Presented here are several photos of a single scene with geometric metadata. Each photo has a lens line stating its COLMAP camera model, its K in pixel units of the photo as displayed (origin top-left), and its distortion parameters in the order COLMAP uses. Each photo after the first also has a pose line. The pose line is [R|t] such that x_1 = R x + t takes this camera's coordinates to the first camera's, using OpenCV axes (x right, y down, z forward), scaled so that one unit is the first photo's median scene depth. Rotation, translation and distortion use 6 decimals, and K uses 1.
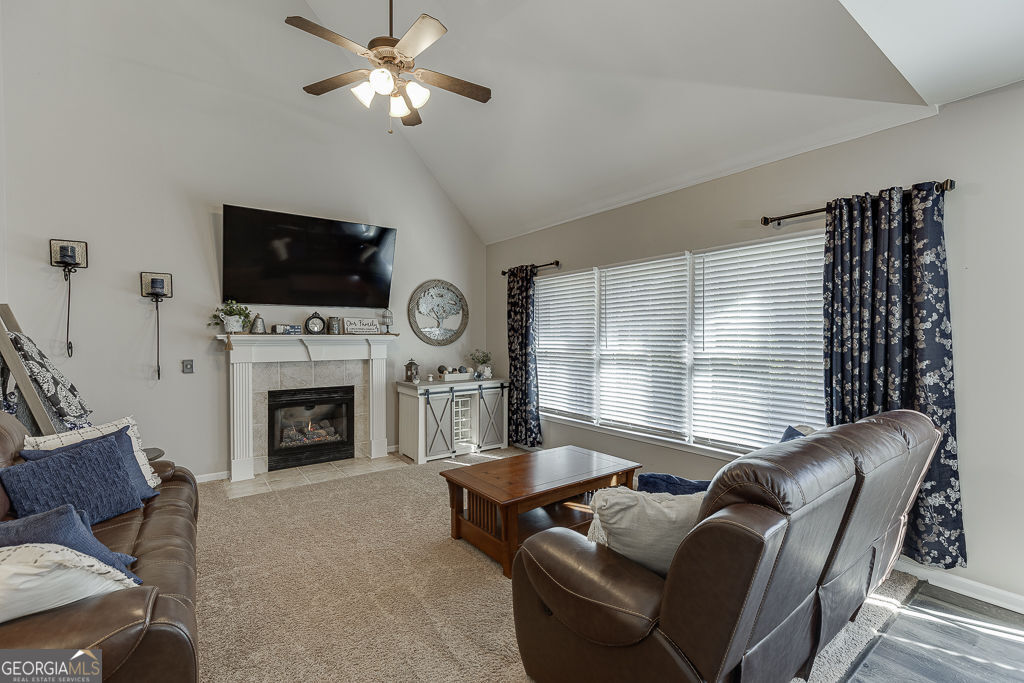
lens RADIAL K [[455.7, 0, 518.6], [0, 455.7, 342.7], [0, 0, 1]] dist [0.006308, -0.002178]
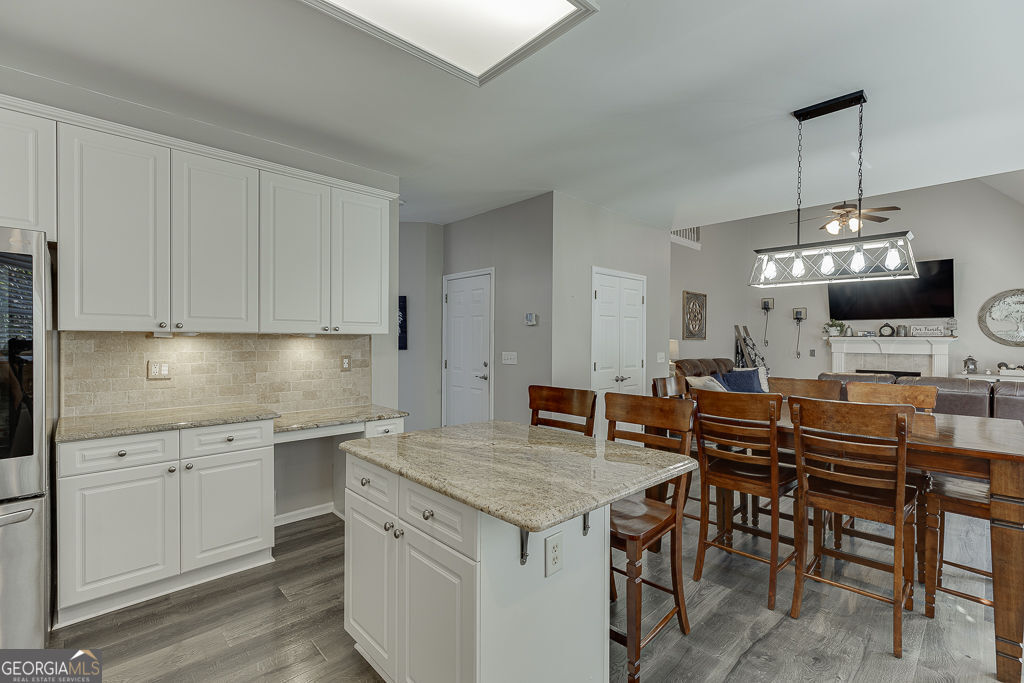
lens RADIAL K [[455.7, 0, 517.6], [0, 455.7, 342.3], [0, 0, 1]] dist [0.006308, -0.002178]
pose [[0.113293, 0.005914, -0.993544, 1.011077], [-0.020527, 0.999783, 0.003611, 0.021515], [0.993350, 0.019986, 0.113389, -0.465507]]
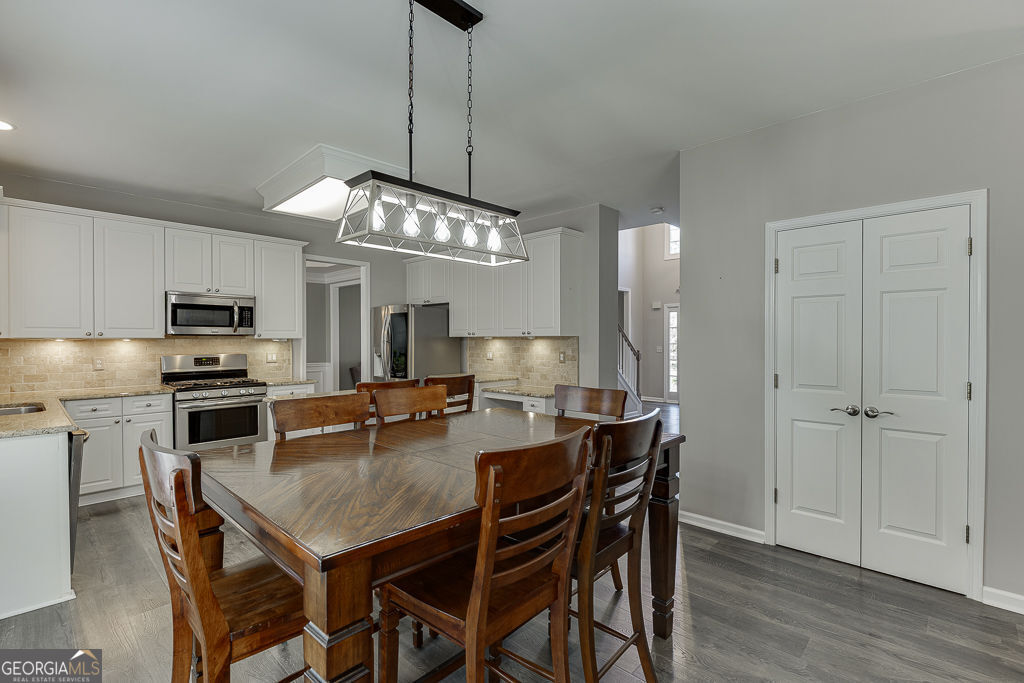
lens RADIAL K [[475.1, 0, 520.8], [0, 475.1, 339.9], [0, 0, 1]] dist [-0.007357, 0.001052]
pose [[-0.986280, 0.001675, -0.165071, 0.499826], [-0.000729, 0.999895, 0.014502, 0.010483], [0.165078, 0.014423, -0.986175, 0.379939]]
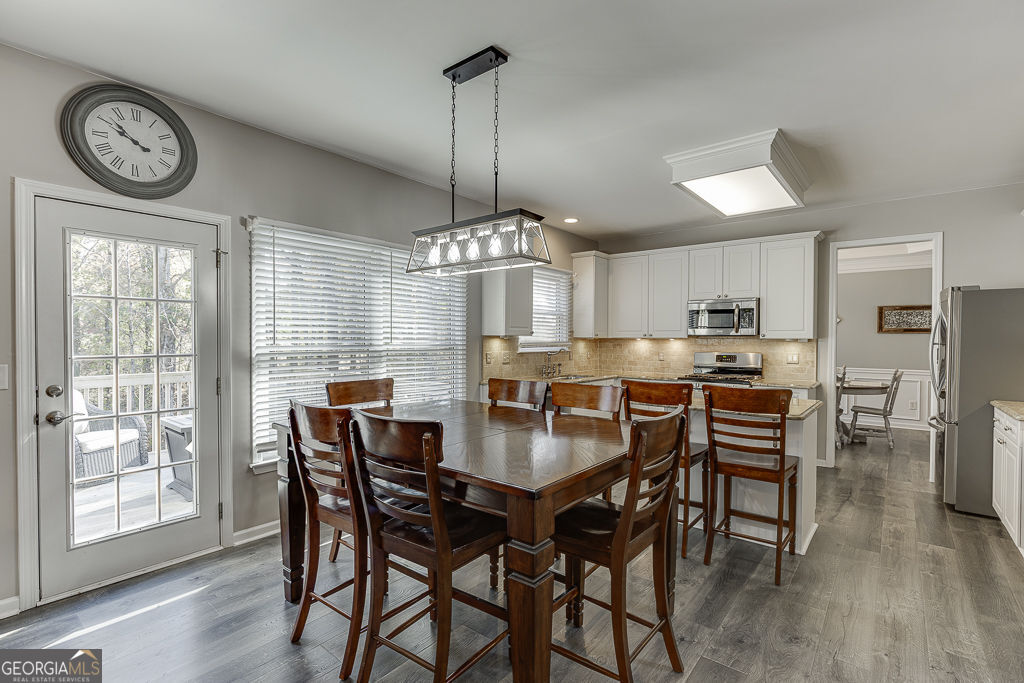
lens RADIAL K [[475.1, 0, 516.4], [0, 475.1, 344.7], [0, 0, 1]] dist [-0.007357, 0.001052]
pose [[-0.242430, -0.014932, 0.970054, -0.001668], [0.007159, 0.999827, 0.017180, 0.014478], [-0.970142, 0.011110, -0.242281, 0.046440]]
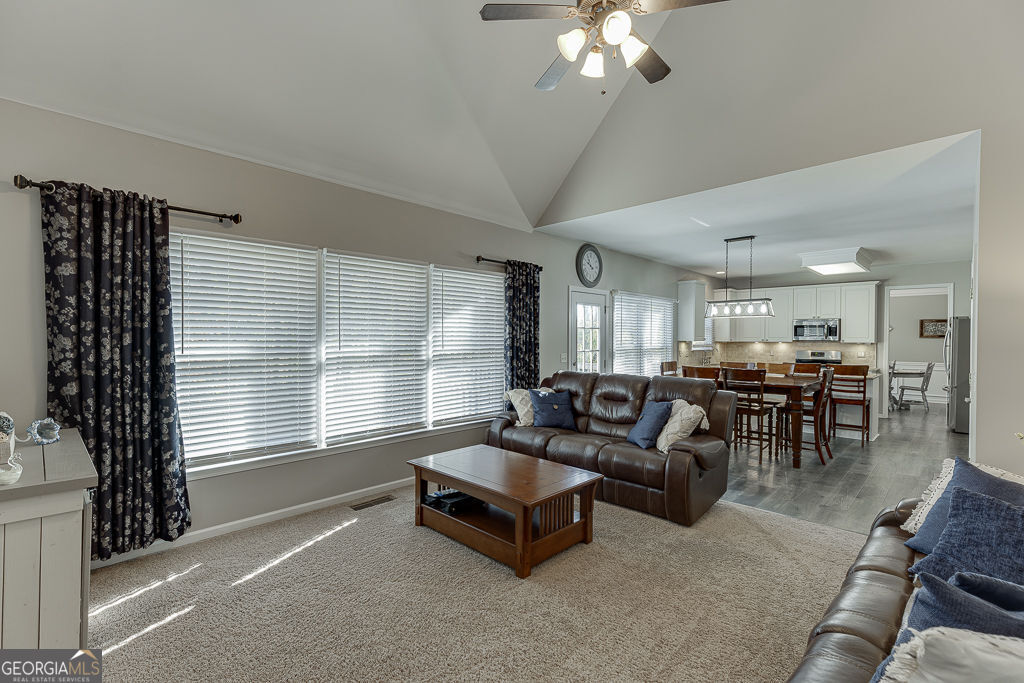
lens RADIAL K [[455.7, 0, 517.7], [0, 455.7, 342.5], [0, 0, 1]] dist [0.006308, -0.002178]
pose [[-0.157097, -0.012160, 0.987508, -0.637124], [0.007083, 0.999885, 0.013439, -0.009988], [-0.987558, 0.009106, -0.156993, 0.757278]]
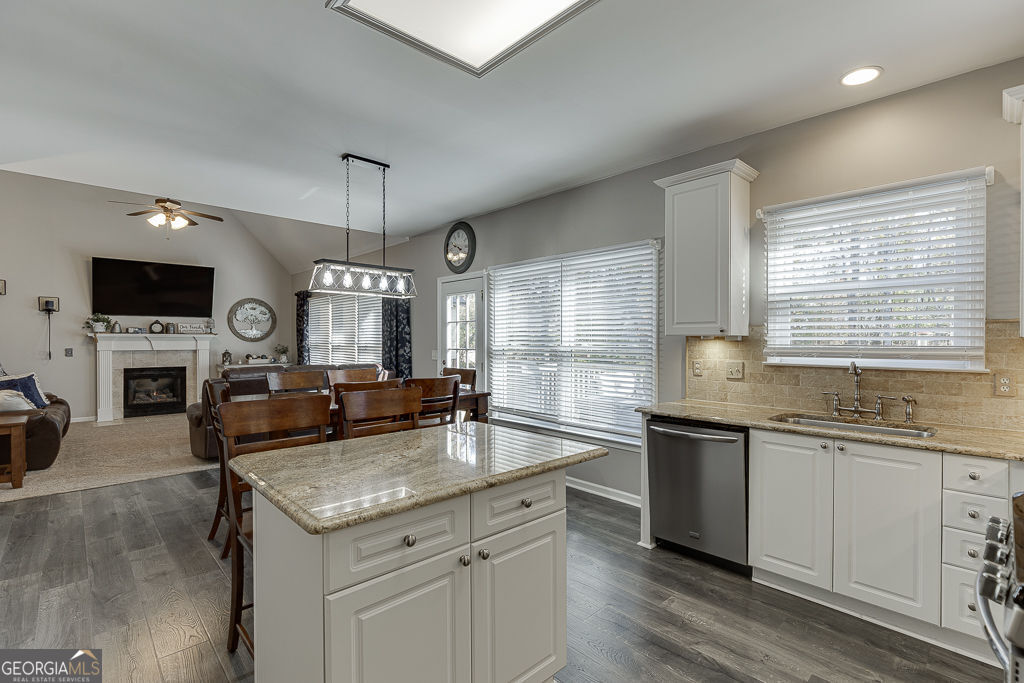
lens RADIAL K [[475.1, 0, 522.6], [0, 475.1, 342.3], [0, 0, 1]] dist [-0.007357, 0.001052]
pose [[0.993465, 0.000198, 0.114133, 0.661785], [0.000677, 0.999971, -0.007628, 0.026425], [-0.114131, 0.007656, 0.993436, -0.825131]]
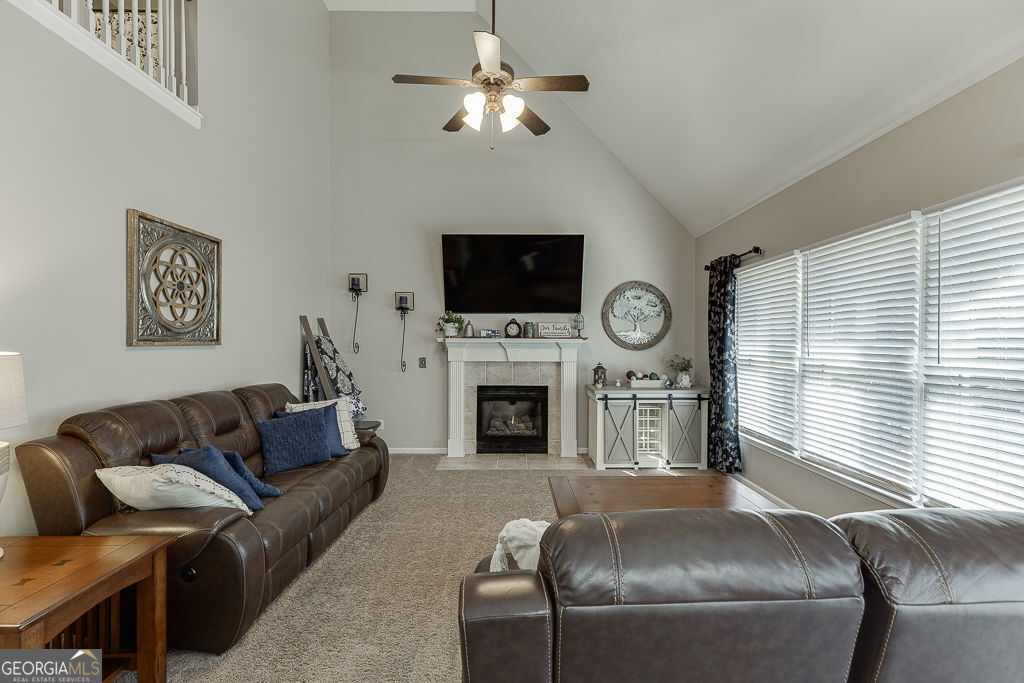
lens RADIAL K [[455.7, 0, 518.4], [0, 455.7, 343.4], [0, 0, 1]] dist [0.006308, -0.002178]
pose [[0.804410, 0.007177, -0.594031, 0.238027], [-0.011958, 0.999920, -0.004113, -0.000655], [0.593954, 0.010412, 0.804432, 0.106707]]
